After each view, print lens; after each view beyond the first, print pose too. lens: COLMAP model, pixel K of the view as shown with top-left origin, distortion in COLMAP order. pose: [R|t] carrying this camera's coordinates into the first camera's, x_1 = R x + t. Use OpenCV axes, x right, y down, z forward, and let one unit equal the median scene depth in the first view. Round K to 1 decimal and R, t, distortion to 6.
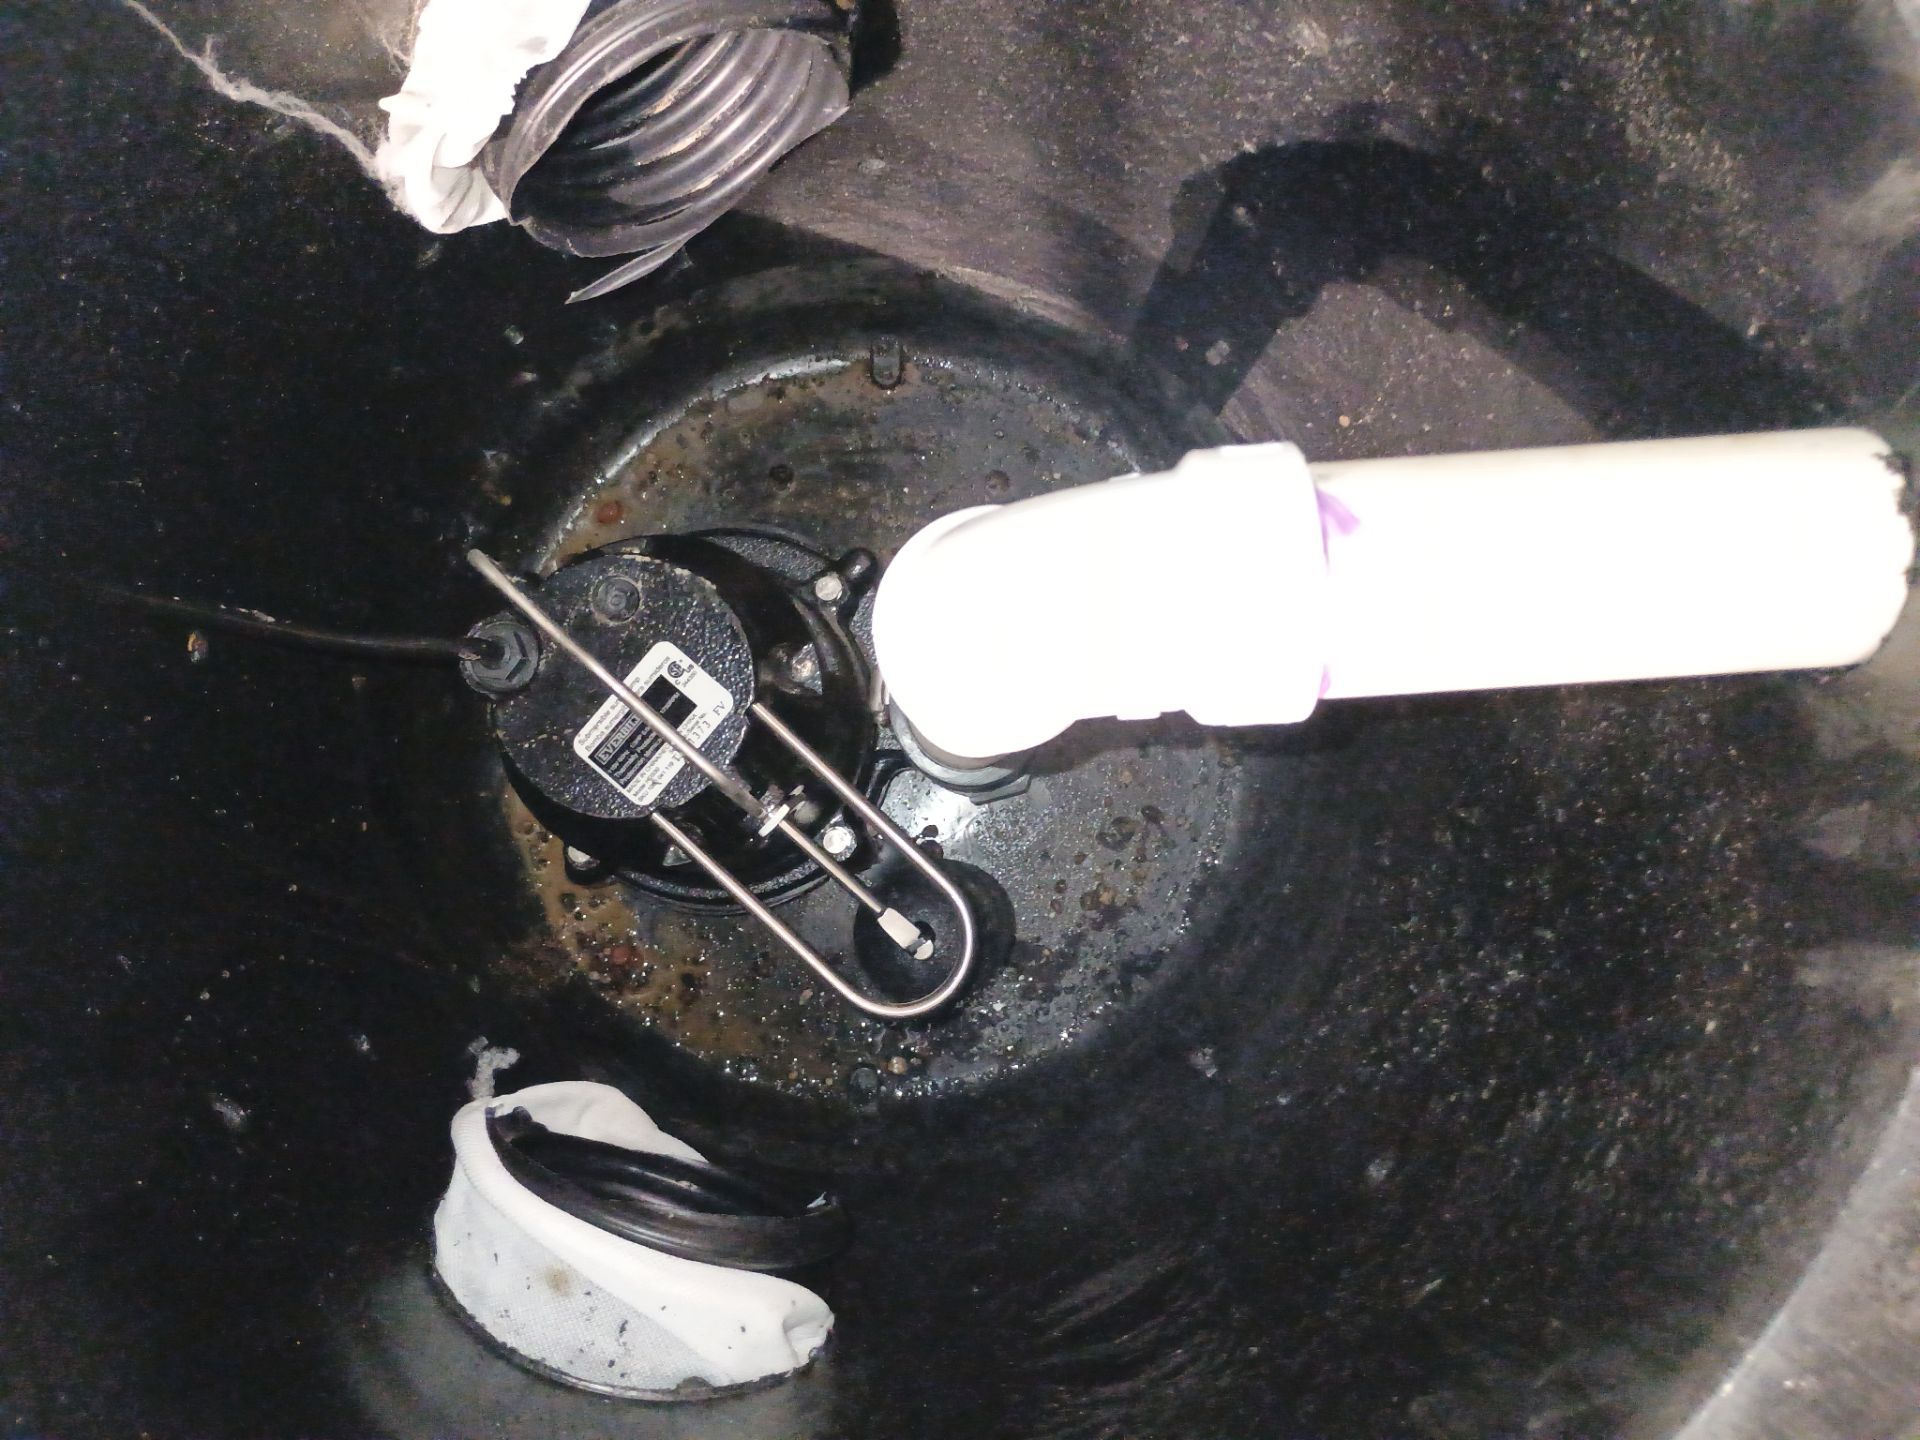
lens RADIAL K [[1631.5, 0, 960.0], [0, 1631.5, 720.0], [0, 0, 1]] dist [0.051487, -0.069193]
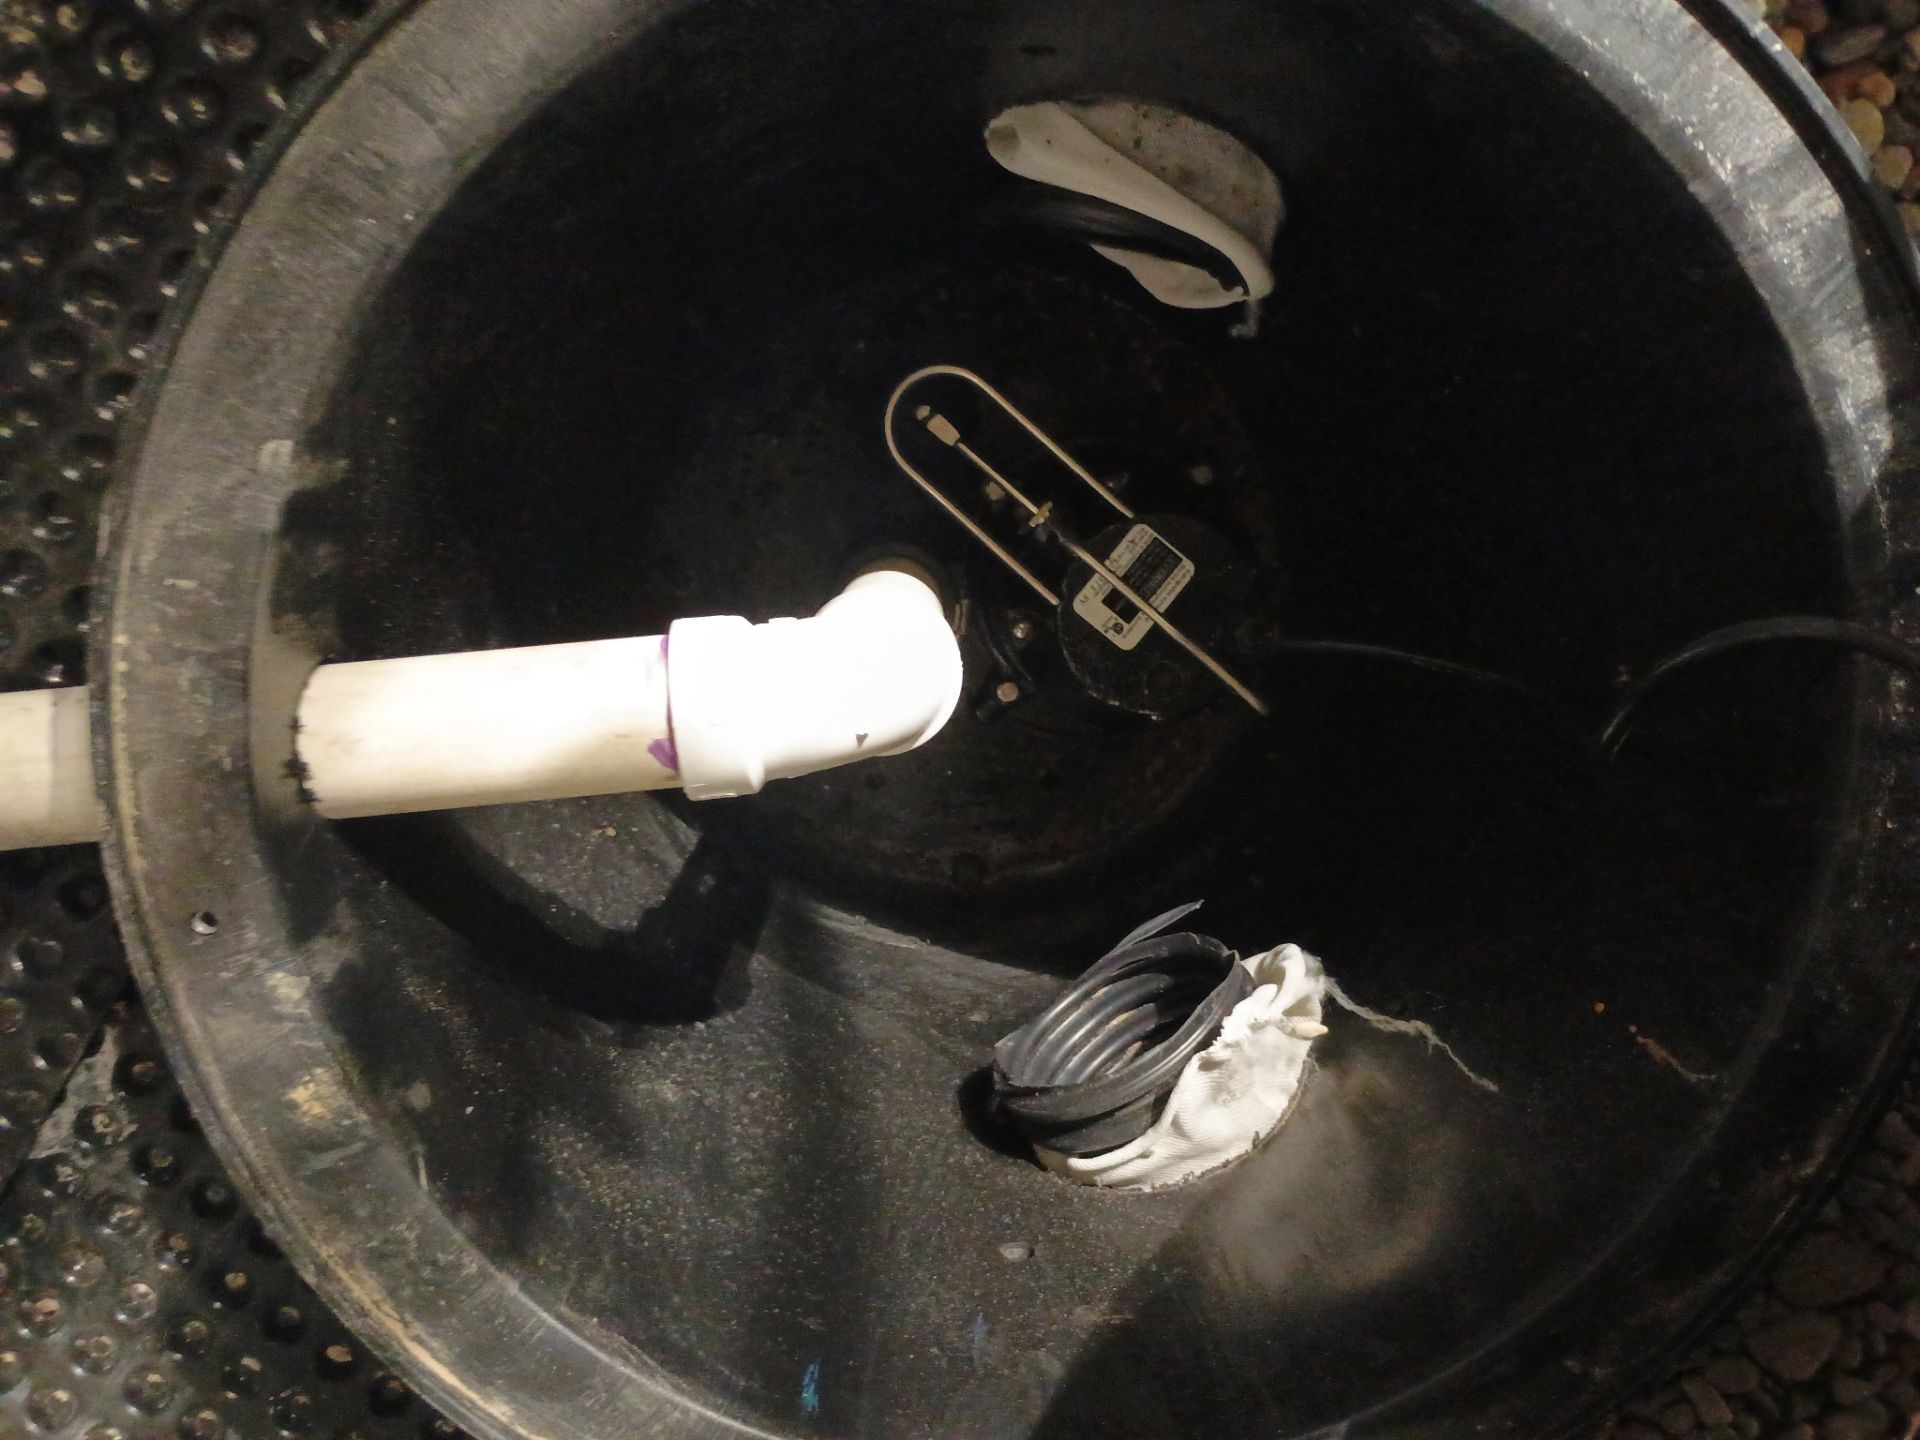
lens RADIAL K [[1828.1, 0, 959.7], [0, 1828.1, 803.0], [0, 0, 1]] dist [0.054760, -0.175890]
pose [[-0.999130, 0.028958, -0.030020, 0.001295], [-0.024238, -0.988815, -0.147164, 0.050788], [-0.033946, -0.146309, 0.988656, -0.476230]]
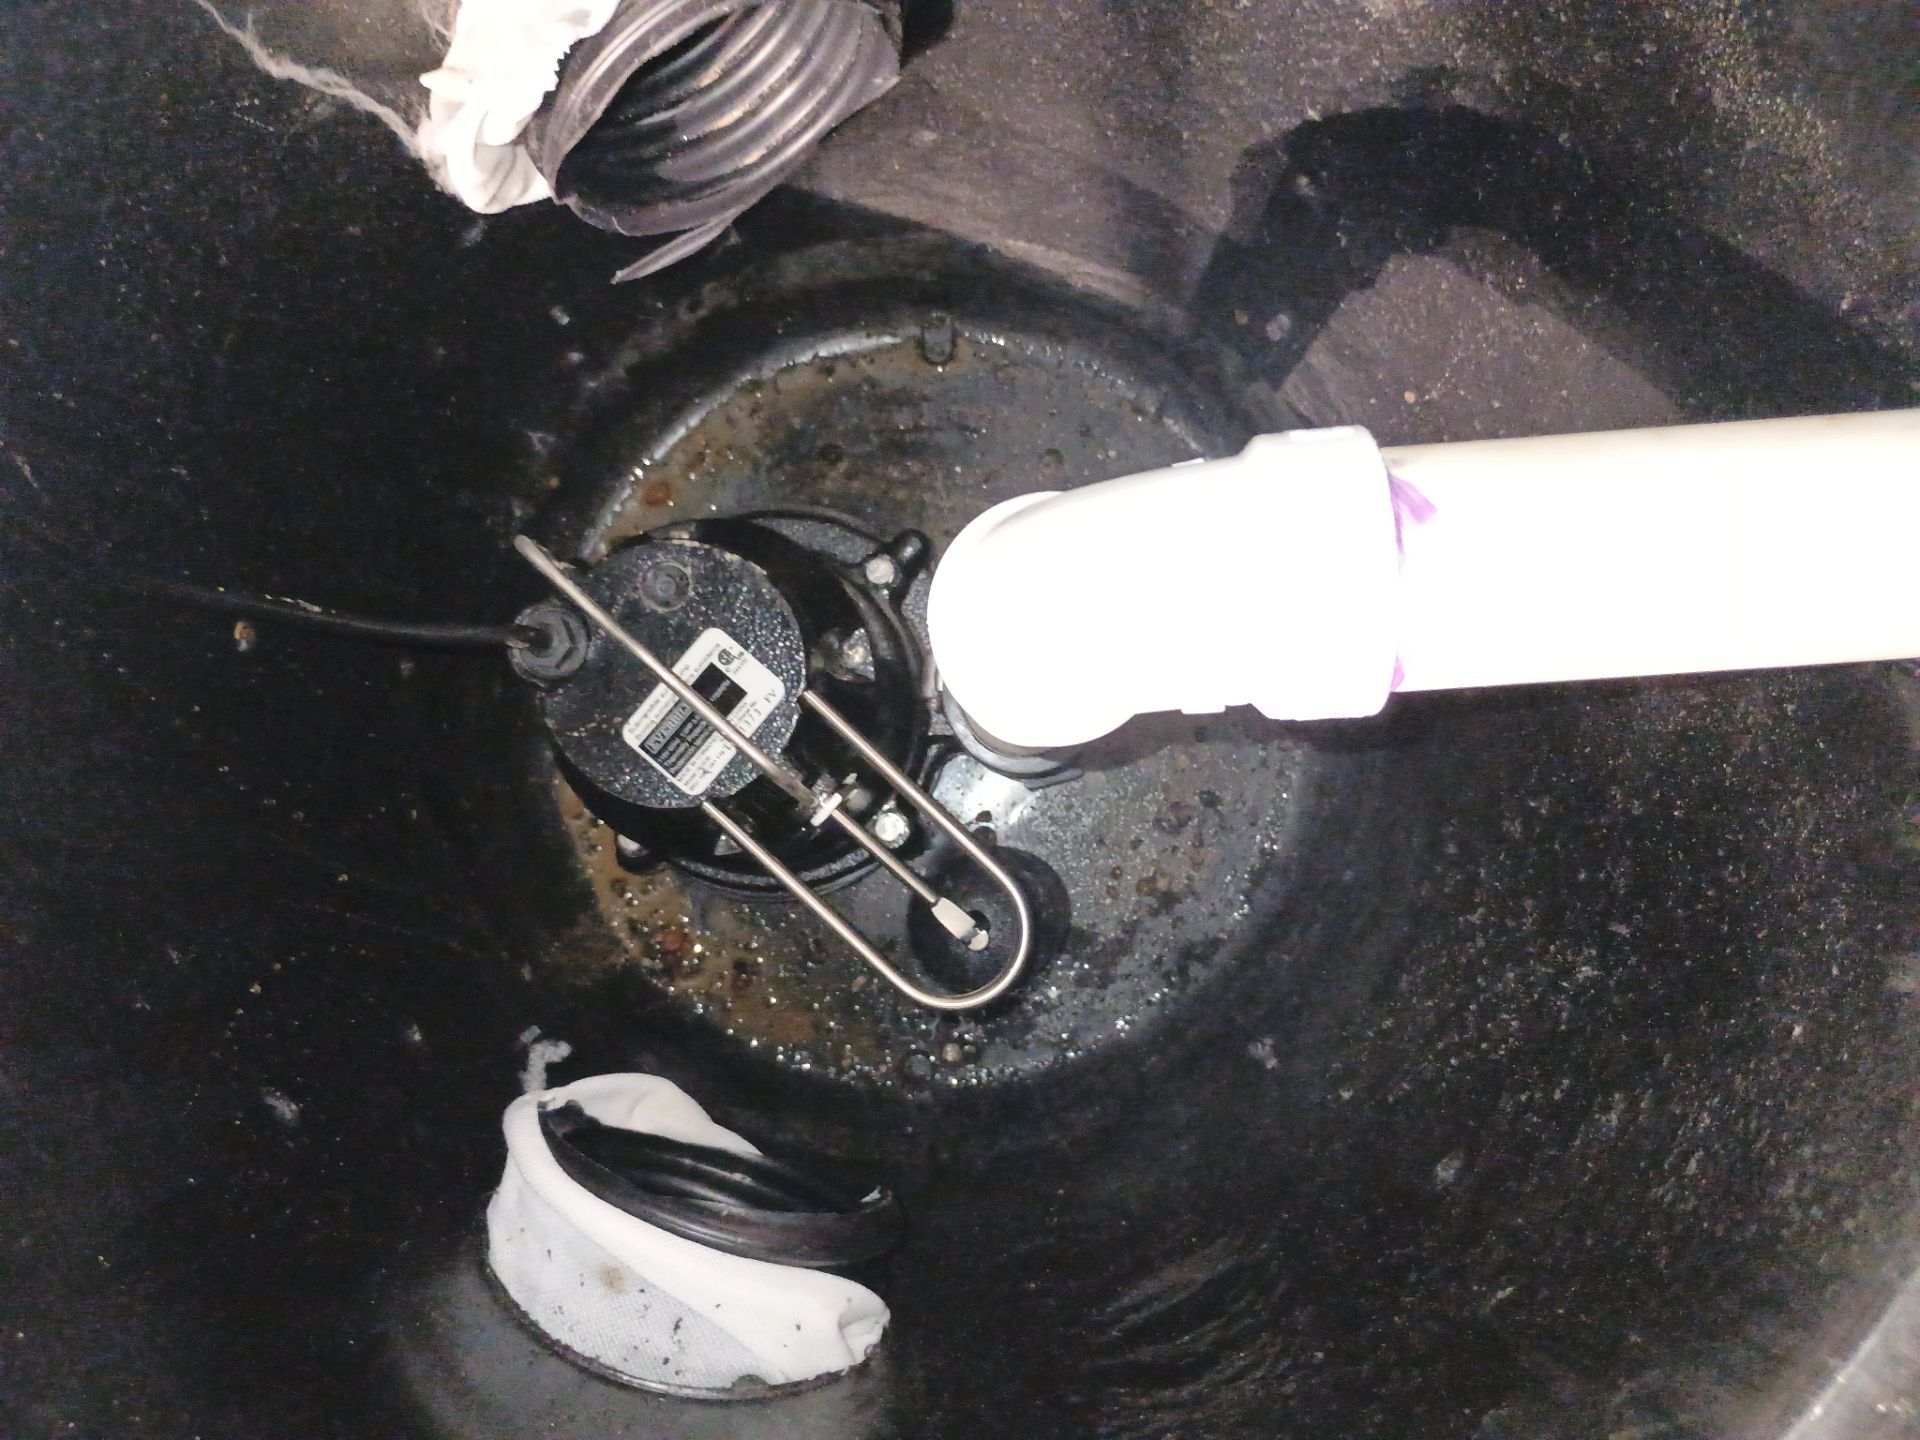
lens RADIAL K [[1636.2, 0, 972.9], [0, 1636.2, 729.2], [0, 0, 1]] dist [0.052824, -0.073148]
pose [[0.999744, -0.002320, -0.022515, -0.003266], [0.002829, 0.999741, 0.022587, -0.009357], [0.022456, -0.022645, 0.999491, 0.016855]]
